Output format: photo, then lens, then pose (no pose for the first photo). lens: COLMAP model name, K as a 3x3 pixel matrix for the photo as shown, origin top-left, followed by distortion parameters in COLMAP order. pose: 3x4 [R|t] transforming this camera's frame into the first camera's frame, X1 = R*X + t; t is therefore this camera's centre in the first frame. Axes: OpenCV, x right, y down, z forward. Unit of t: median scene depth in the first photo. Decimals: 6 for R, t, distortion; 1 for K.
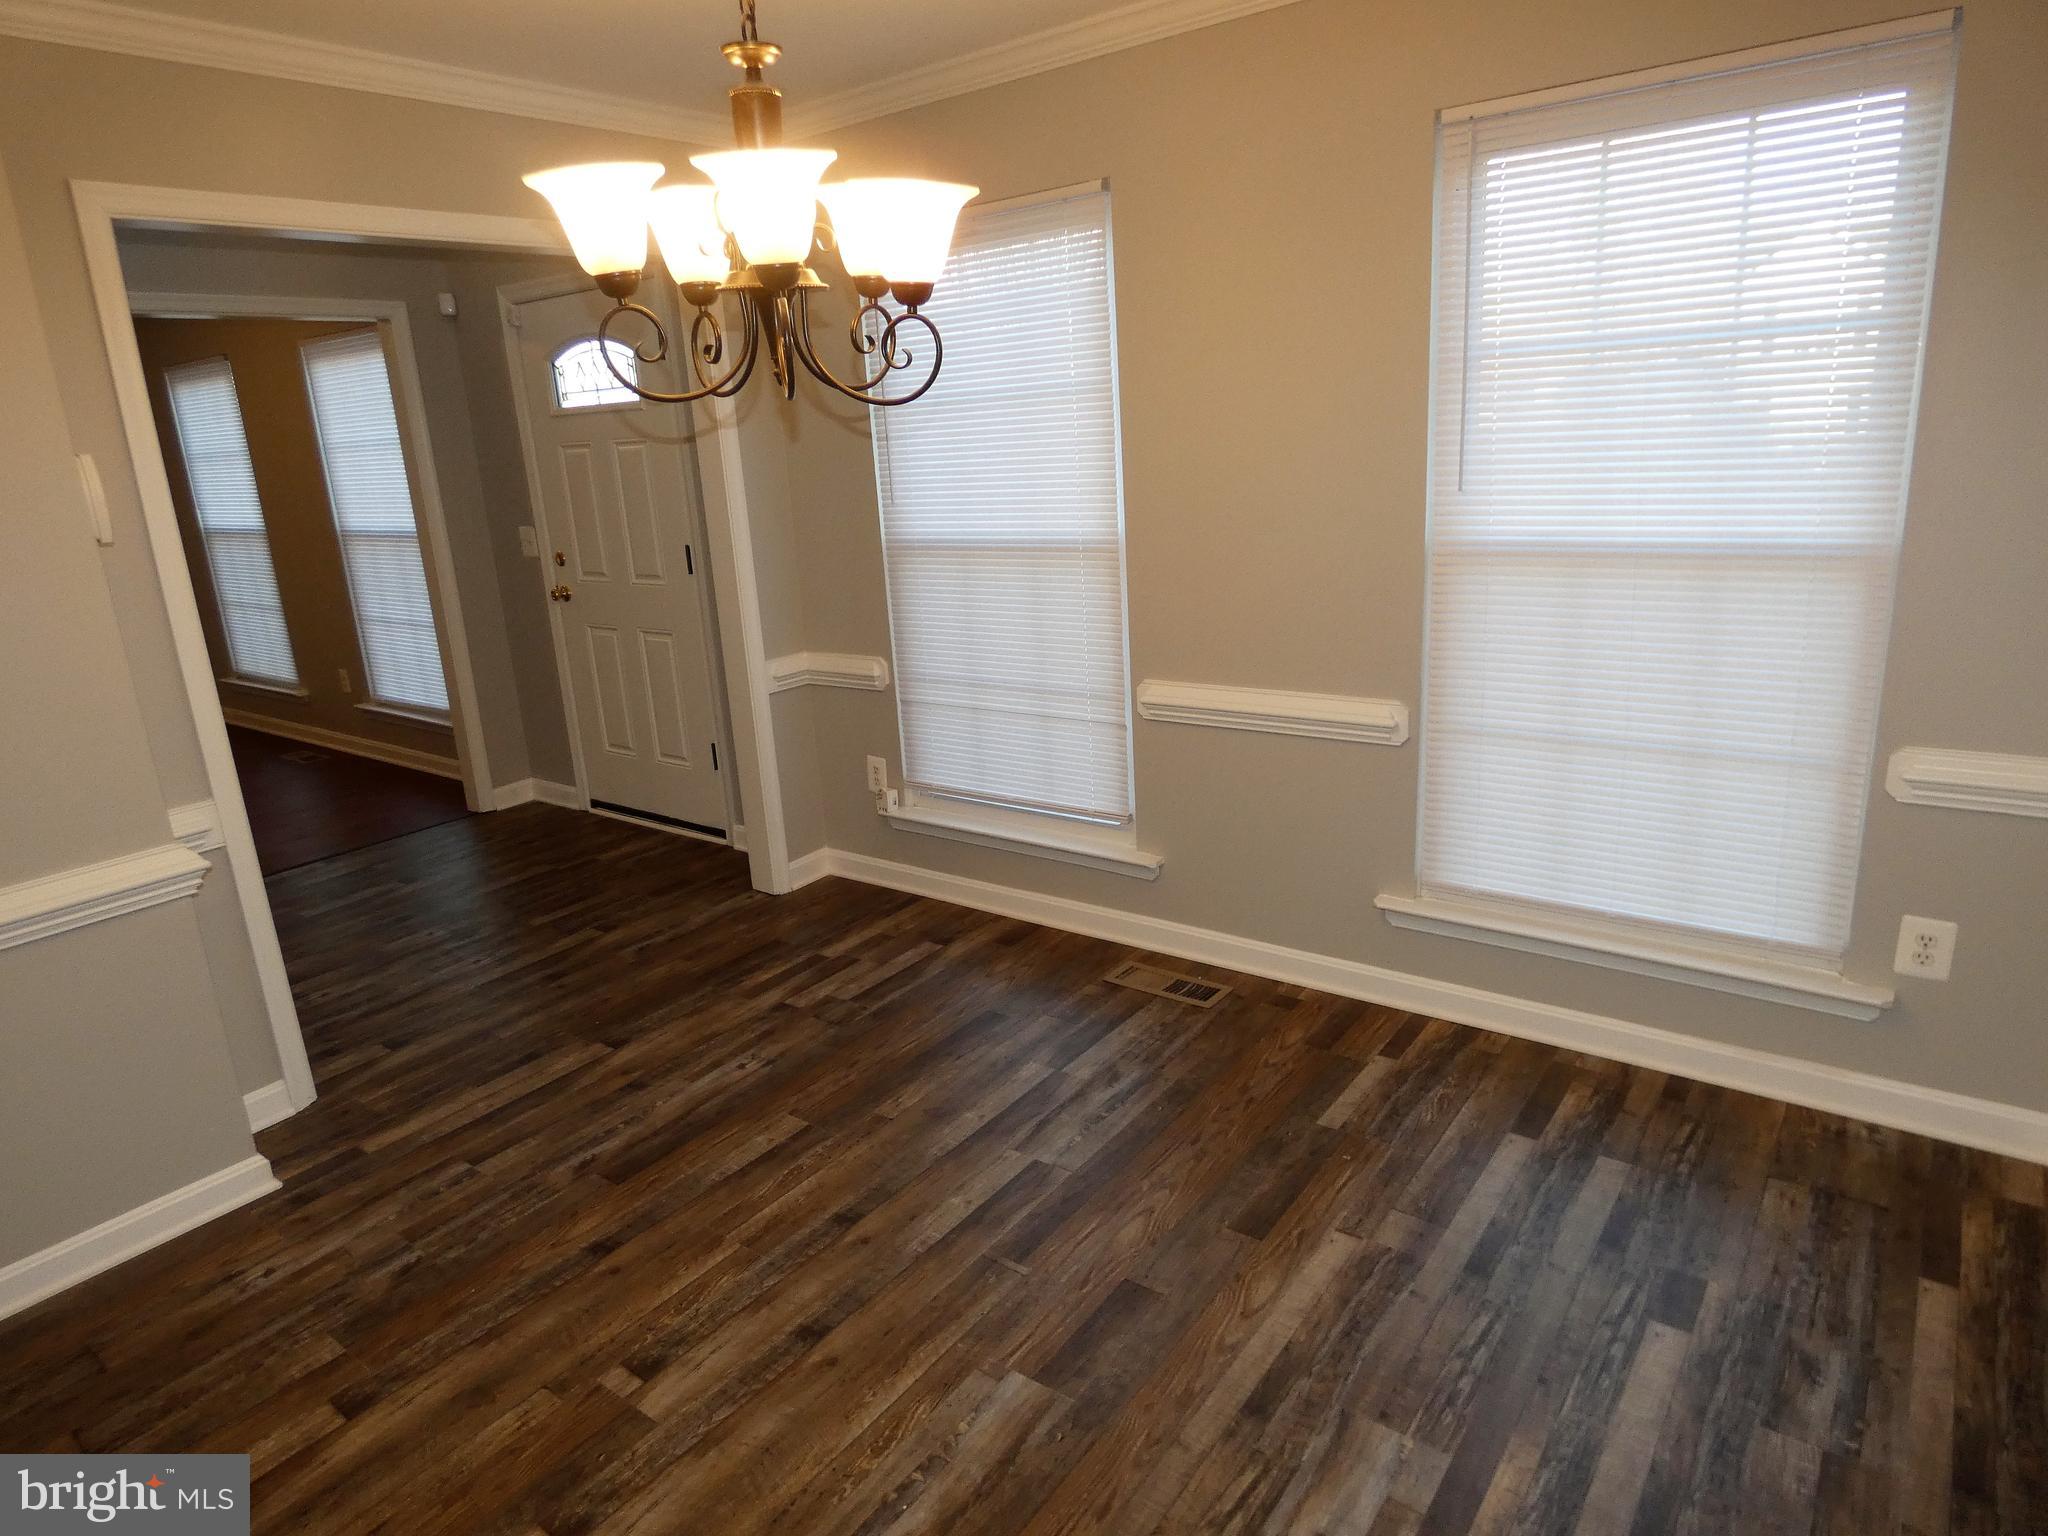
lens RADIAL K [[1219.3, 0, 1016.4], [0, 1219.3, 766.1], [0, 0, 1]] dist [-0.002746, 0.000035]
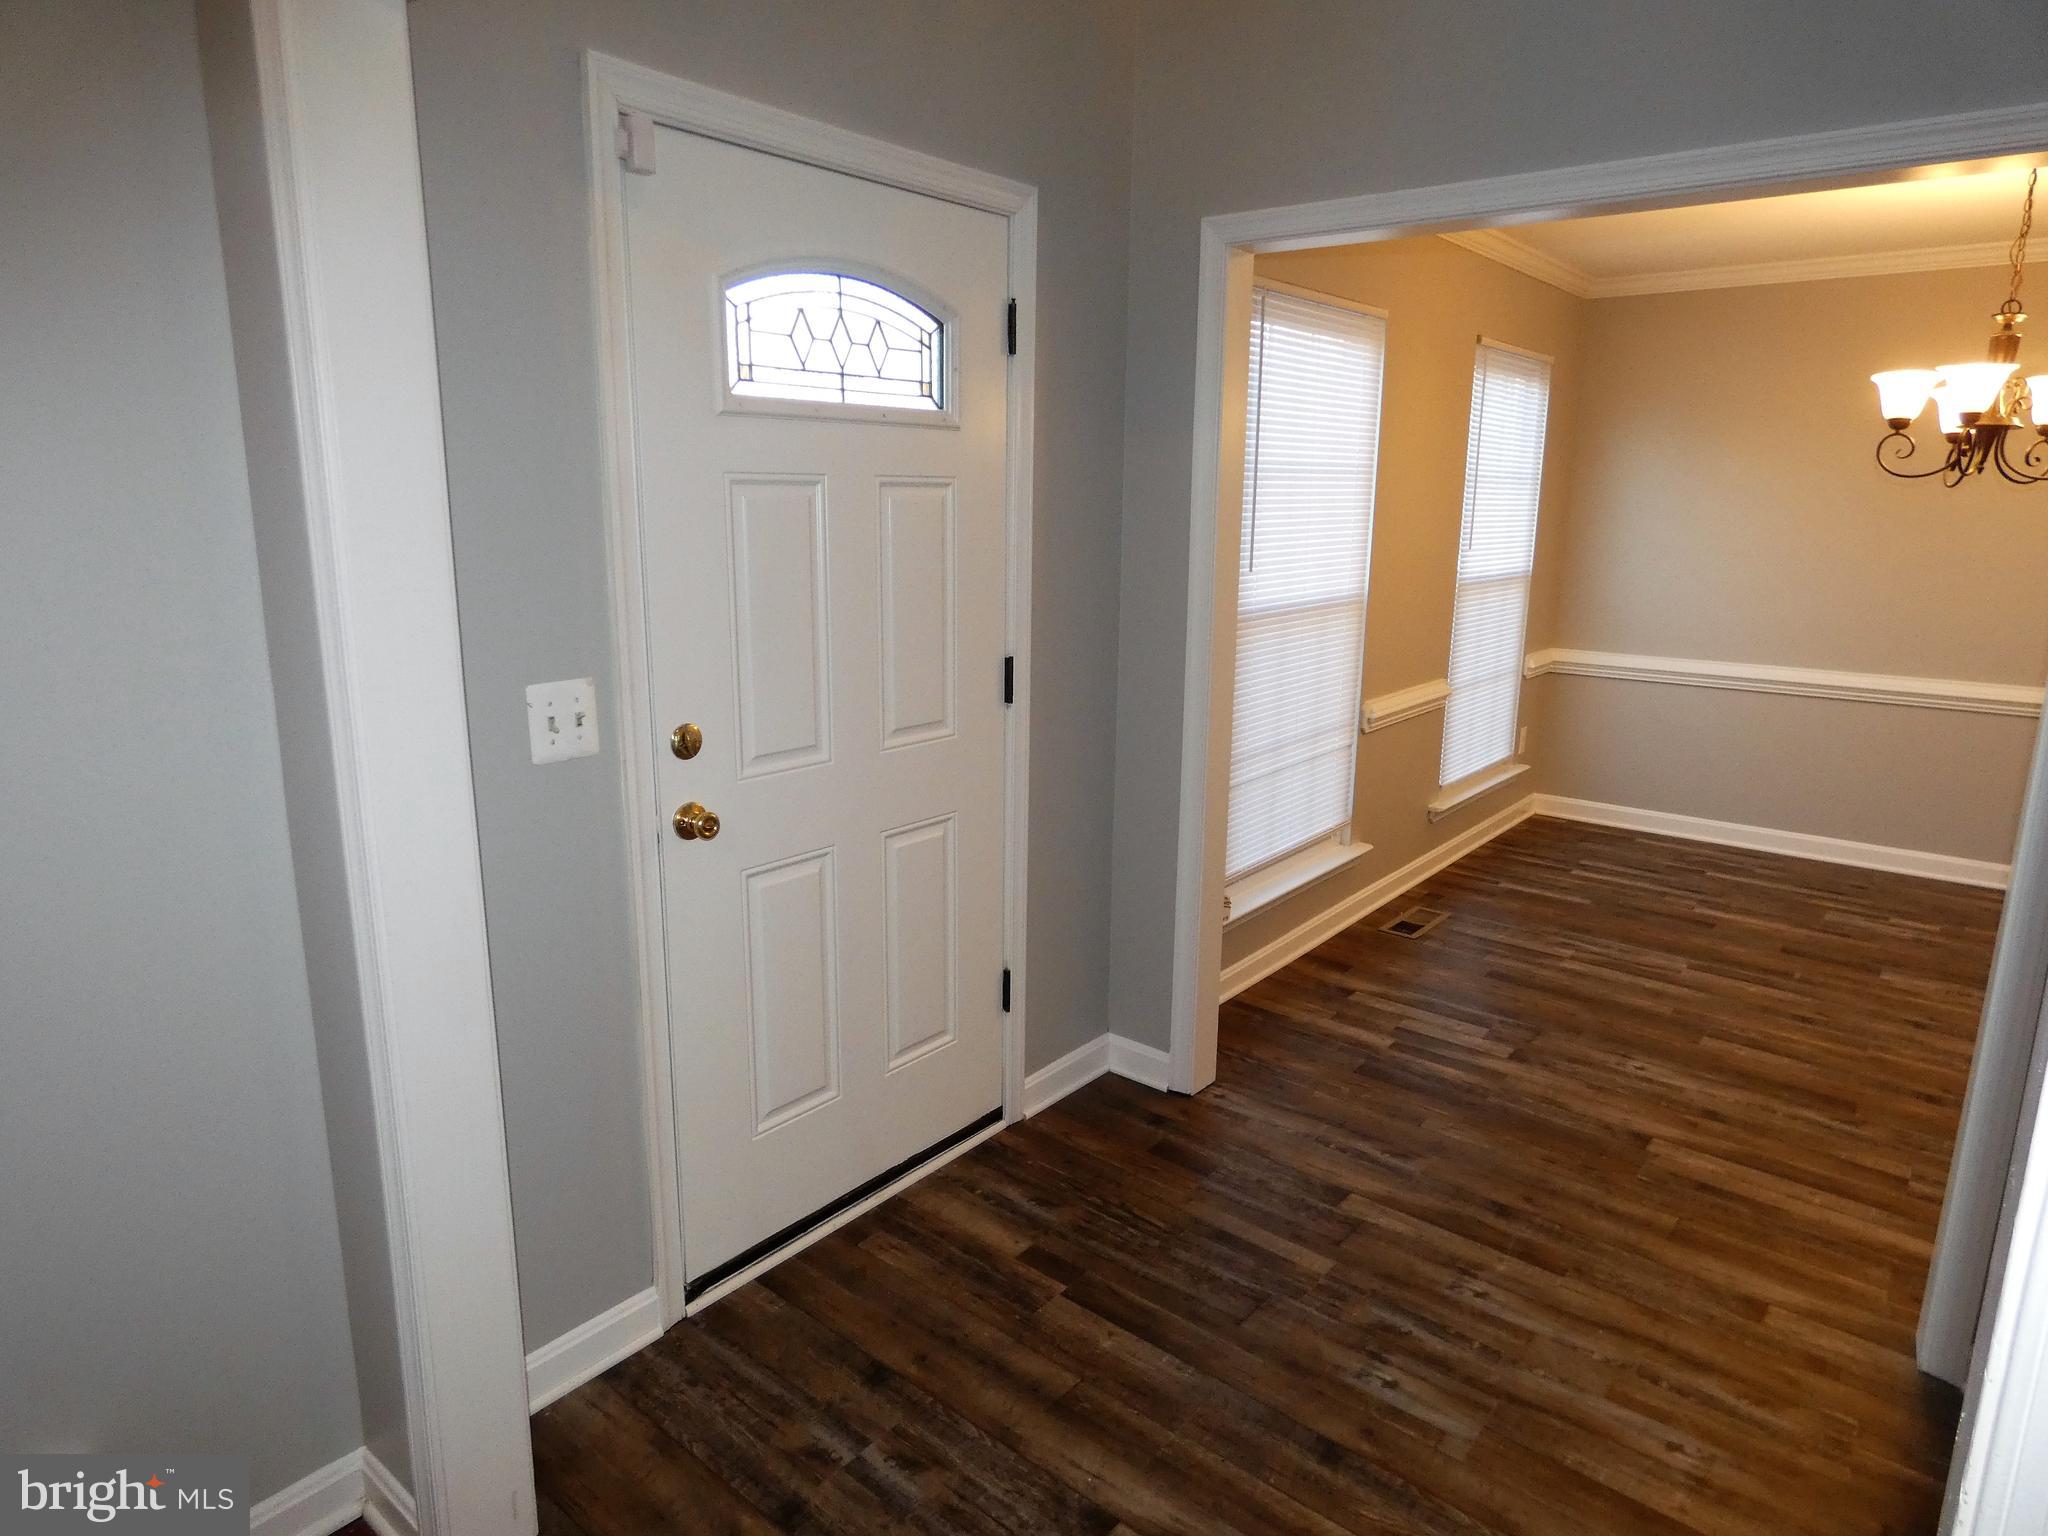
lens RADIAL K [[1219.3, 0, 1016.6], [0, 1219.3, 769.3], [0, 0, 1]] dist [-0.002746, 0.000035]
pose [[0.037504, -0.162599, 0.985979, -1.266806], [0.259330, 0.954453, 0.147536, -0.310679], [-0.965060, 0.250160, 0.077962, 1.379077]]
